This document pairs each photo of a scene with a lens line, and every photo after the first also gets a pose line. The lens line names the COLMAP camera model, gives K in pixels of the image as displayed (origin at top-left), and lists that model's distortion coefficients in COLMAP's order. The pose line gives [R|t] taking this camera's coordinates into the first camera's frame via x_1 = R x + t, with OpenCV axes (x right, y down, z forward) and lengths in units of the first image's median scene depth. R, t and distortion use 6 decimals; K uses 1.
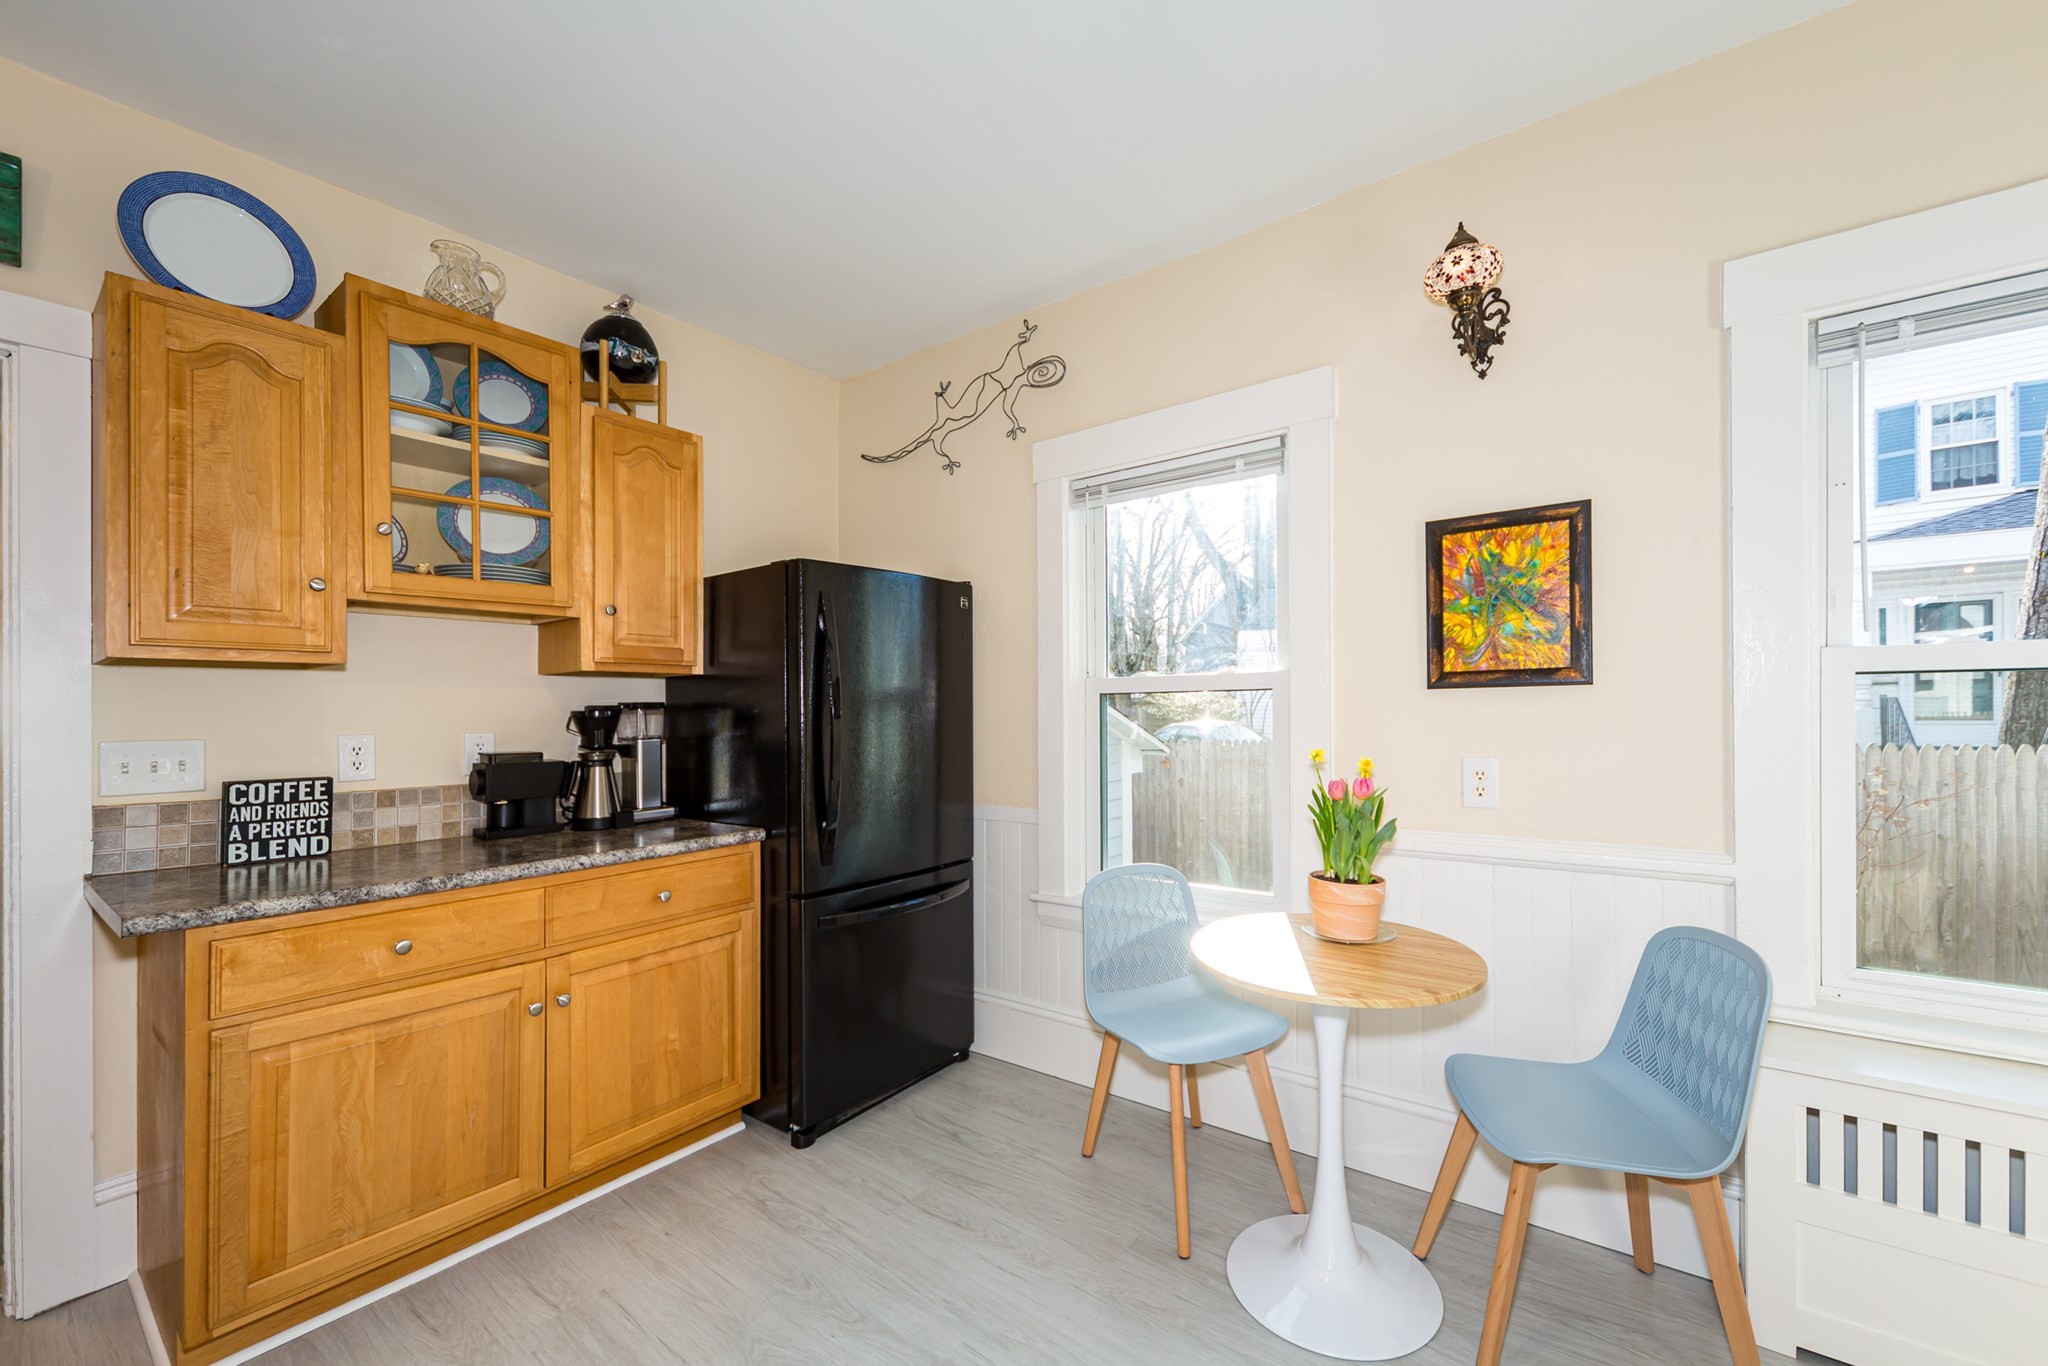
lens RADIAL K [[845.3, 0, 1047.8], [0, 845.3, 715.7], [0, 0, 1]] dist [0.002402, 0.000061]
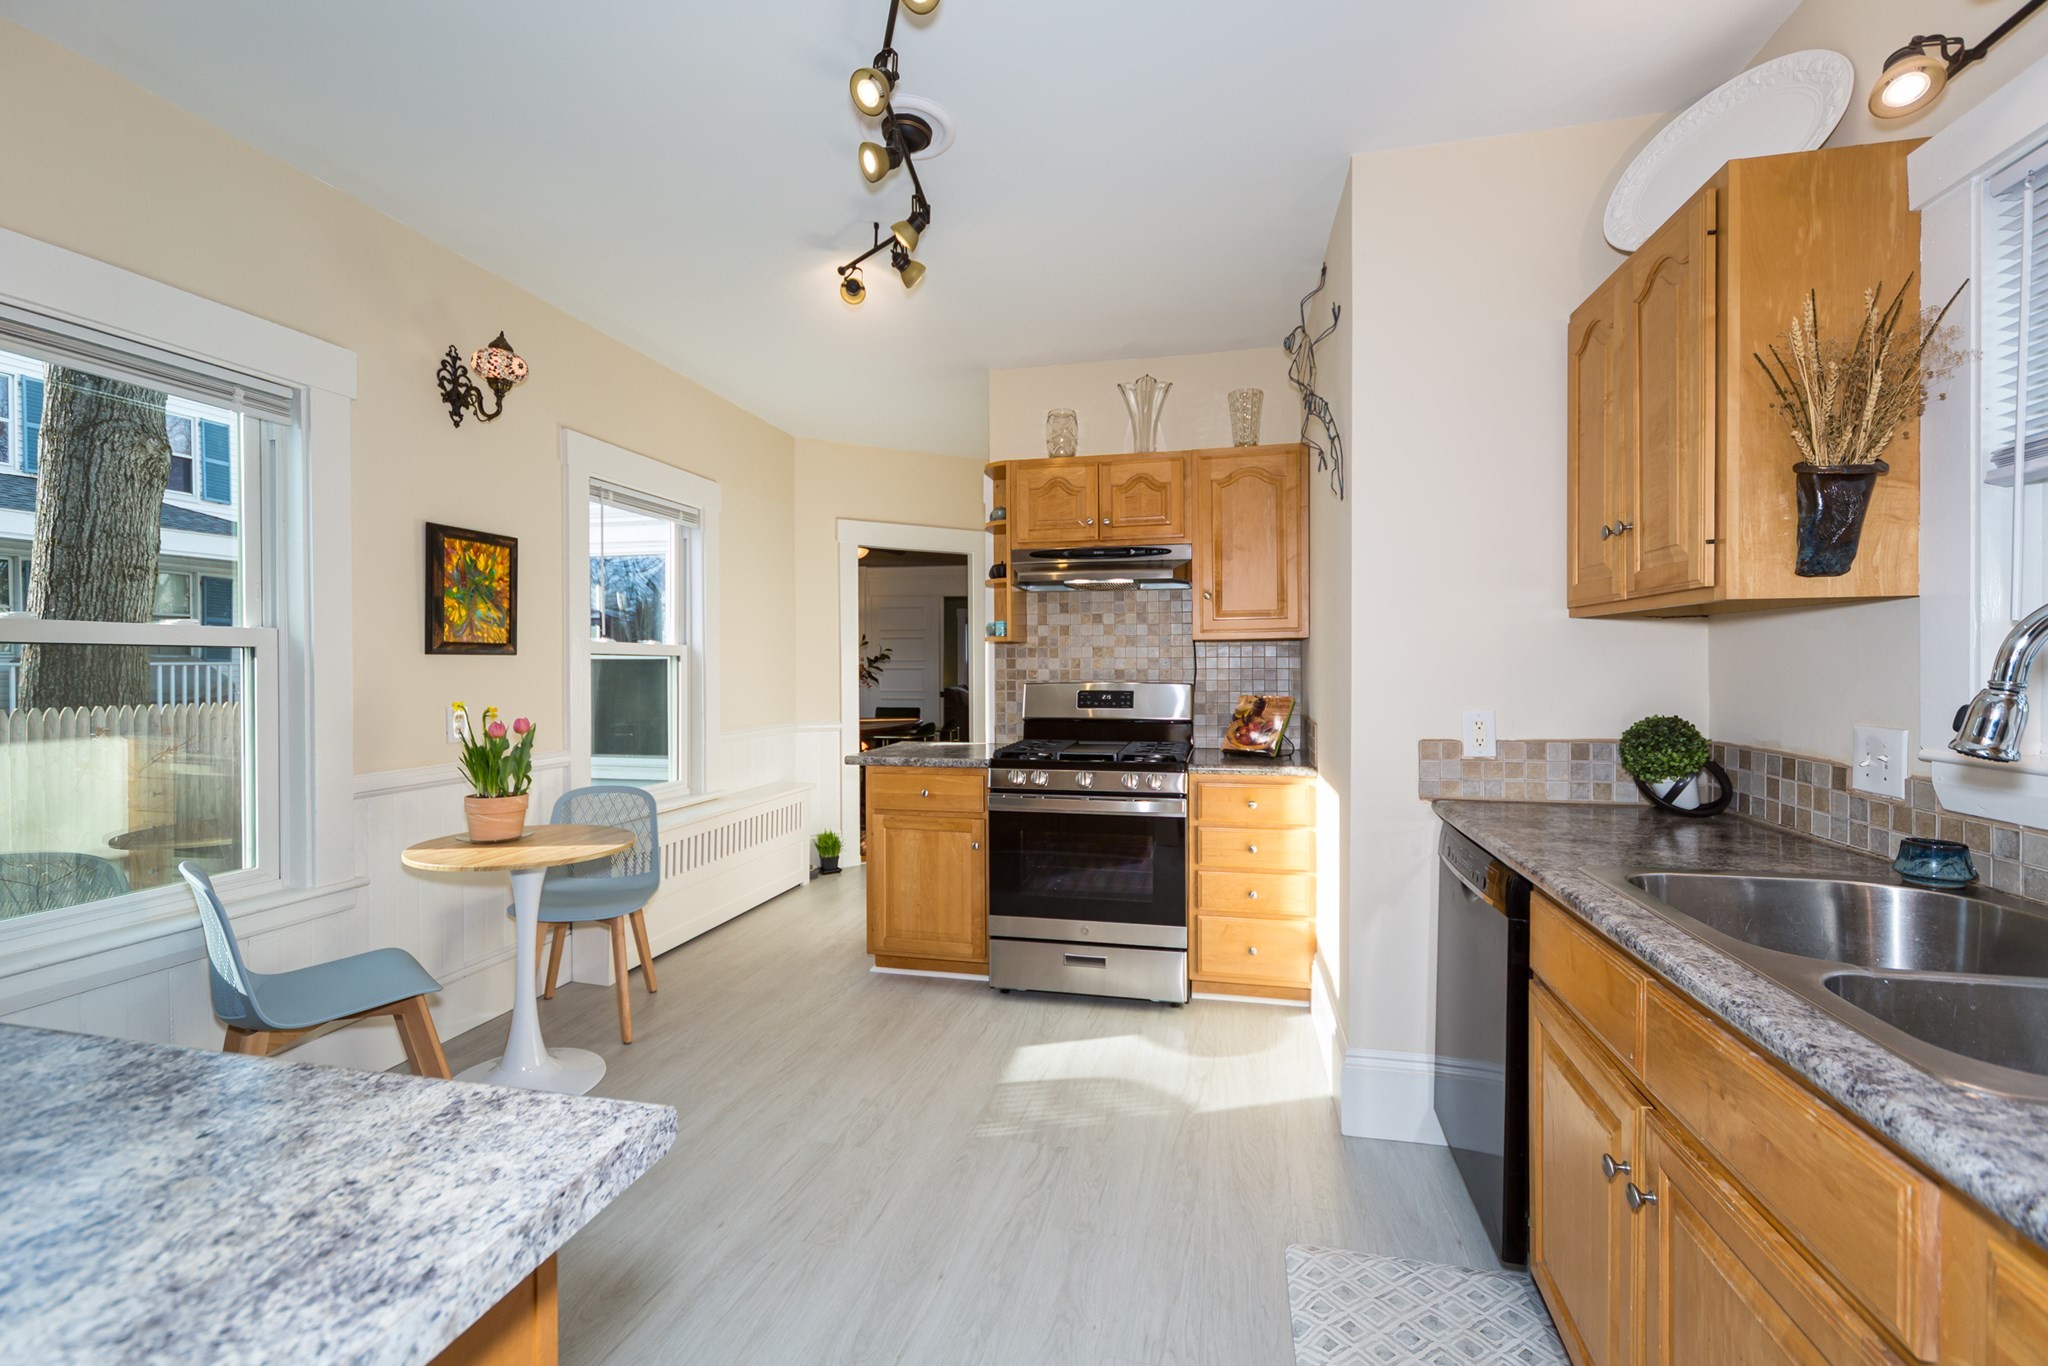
lens RADIAL K [[845.3, 0, 1029.6], [0, 845.3, 675.8], [0, 0, 1]] dist [0.002402, 0.000061]
pose [[-0.394324, 0.005691, 0.918954, -1.108548], [0.007542, 0.999967, -0.002956, 0.011840], [-0.918940, 0.005765, -0.394354, 0.700798]]
